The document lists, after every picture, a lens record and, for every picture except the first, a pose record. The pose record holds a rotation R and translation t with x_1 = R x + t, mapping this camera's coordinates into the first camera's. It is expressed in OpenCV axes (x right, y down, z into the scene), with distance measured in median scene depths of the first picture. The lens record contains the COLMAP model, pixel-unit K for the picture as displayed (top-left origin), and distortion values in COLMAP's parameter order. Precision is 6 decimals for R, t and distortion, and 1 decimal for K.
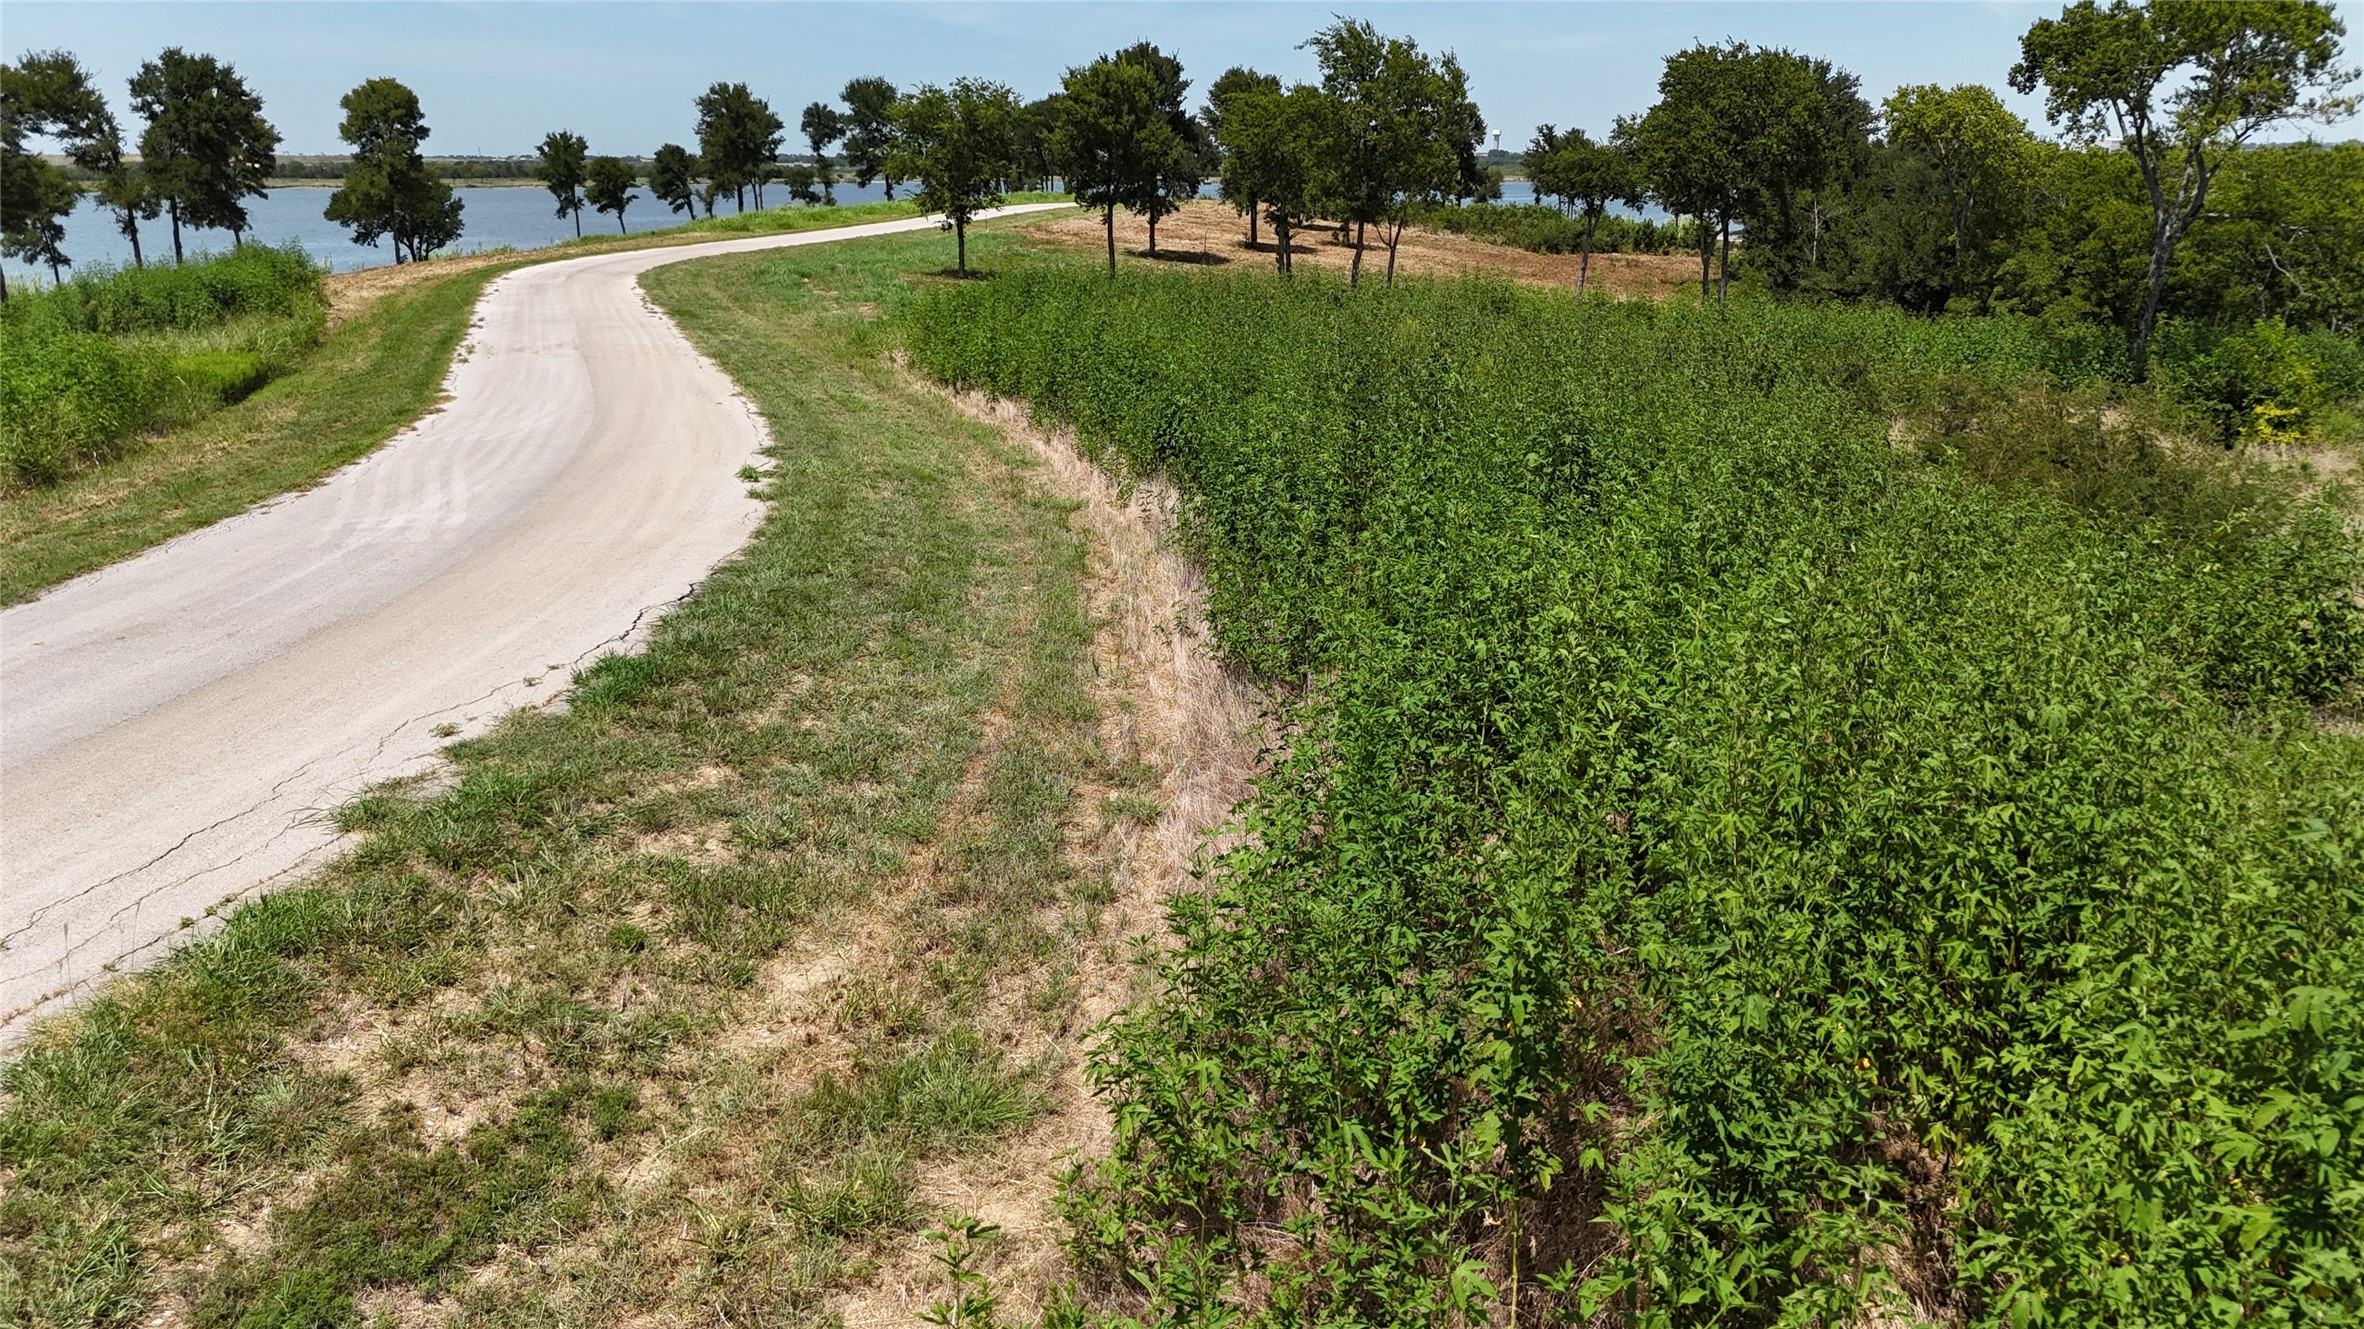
lens RADIAL K [[1688.2, 0, 1172.1], [0, 1688.2, 677.4], [0, 0, 1]] dist [-0.013258, -0.005563]
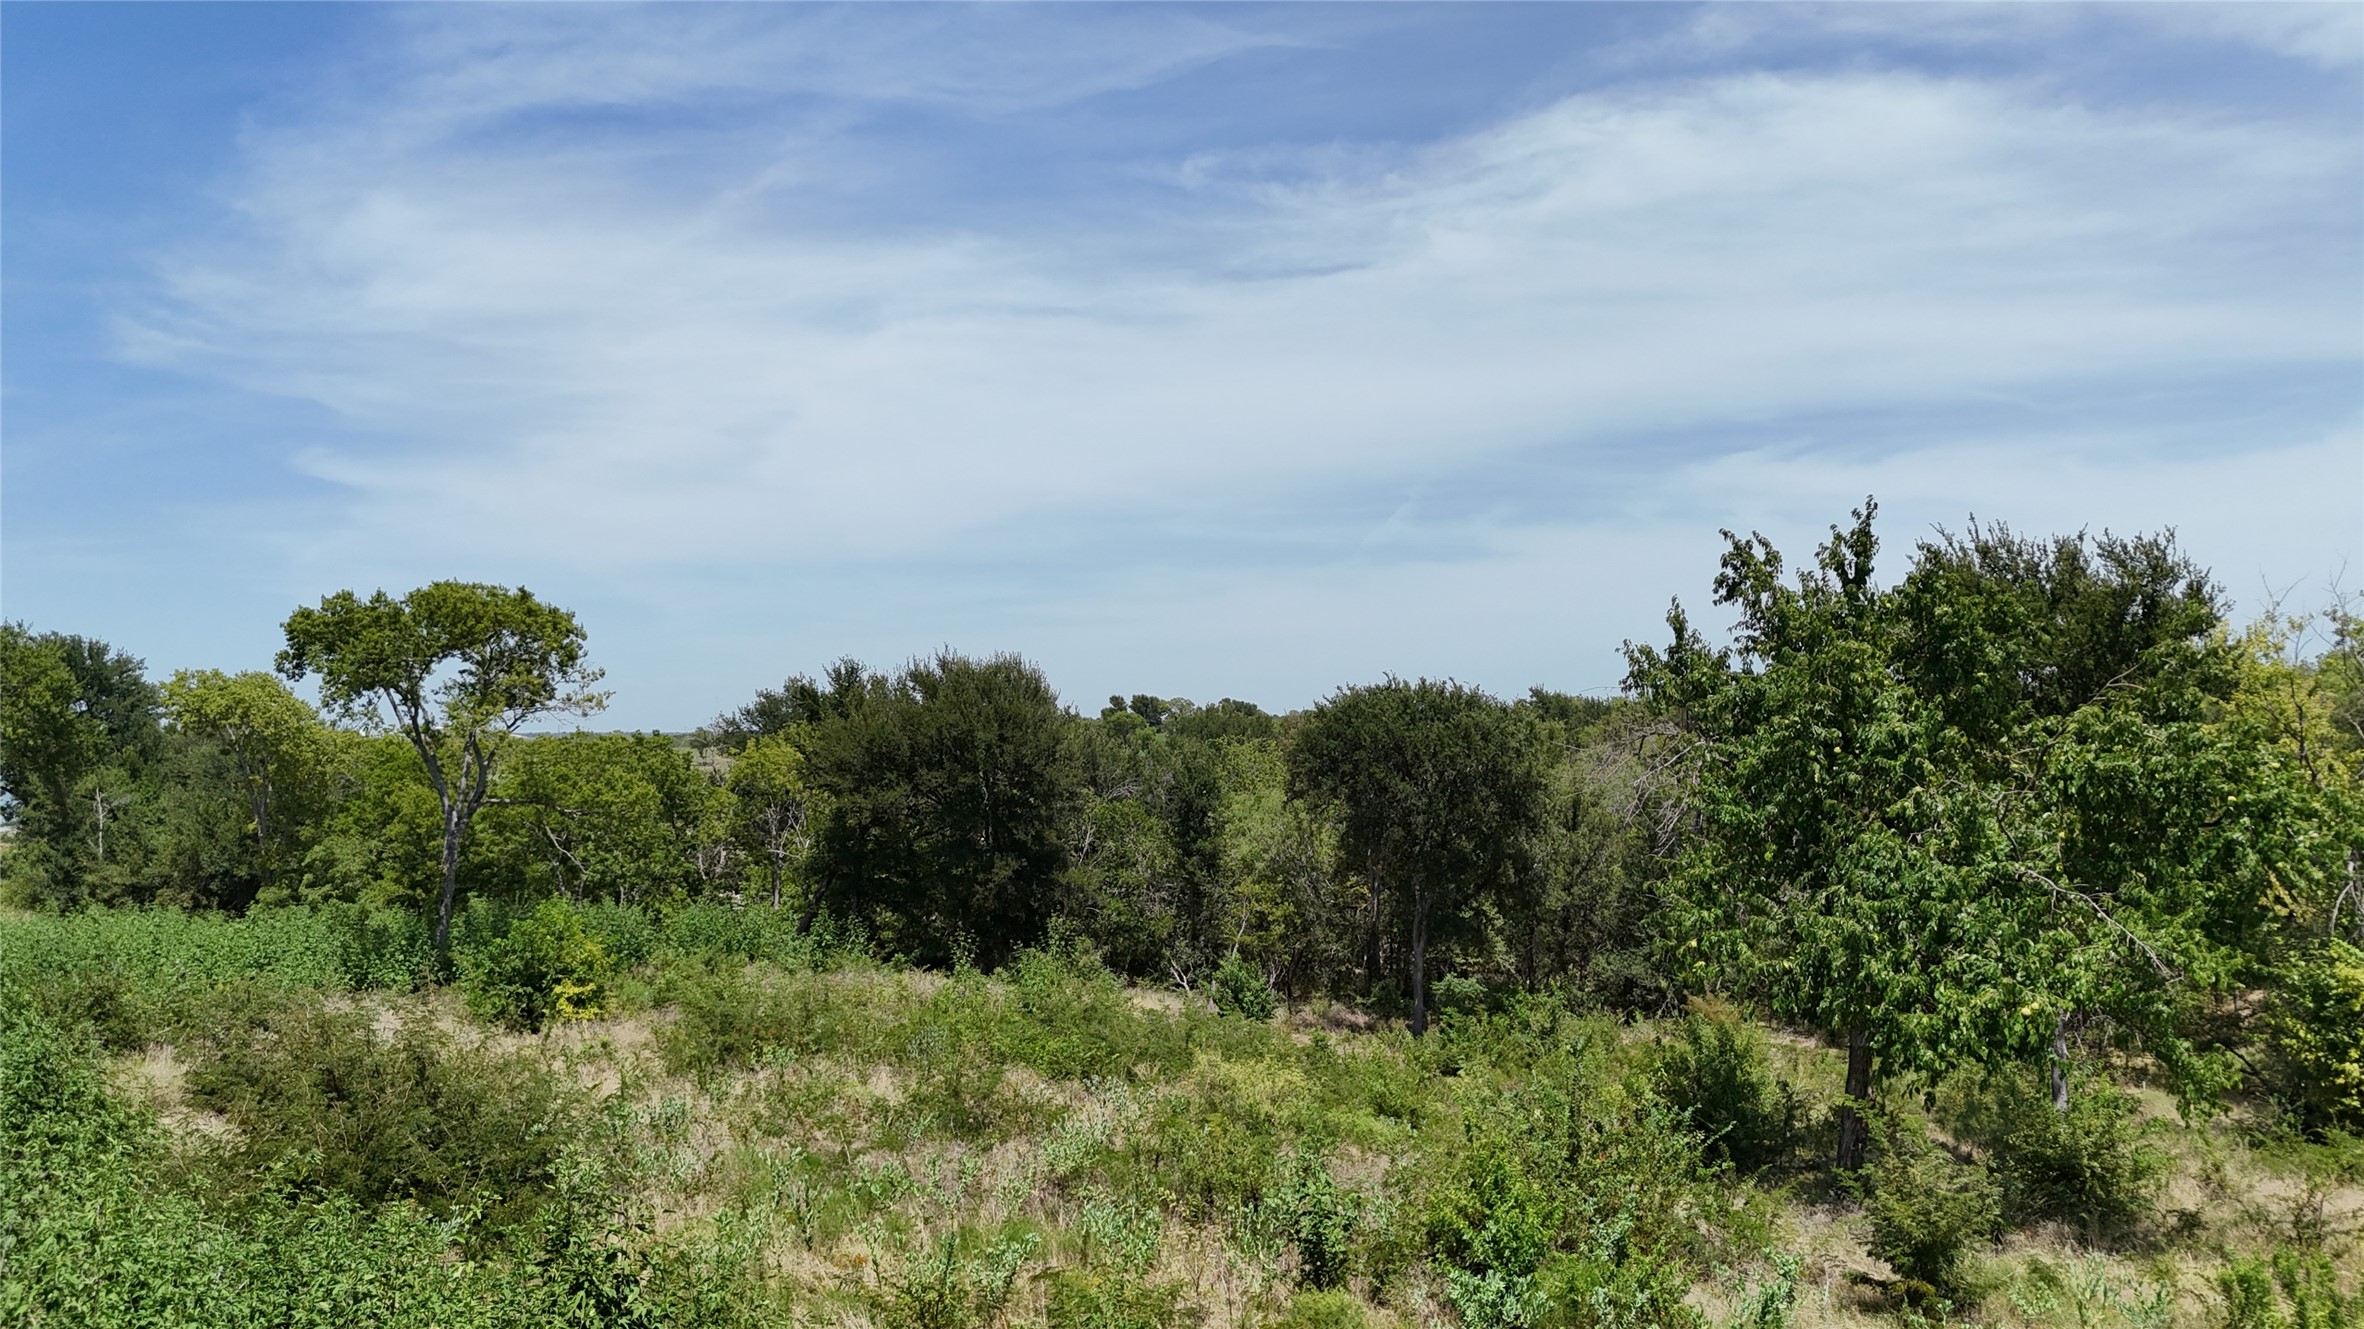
lens RADIAL K [[1688.2, 0, 1179.3], [0, 1688.2, 669.9], [0, 0, 1]] dist [-0.013258, -0.005563]
pose [[0.613765, 0.046238, 0.788134, 0.066692], [0.222209, 0.947809, -0.228653, -0.024954], [-0.757573, 0.315469, 0.571457, 0.075957]]
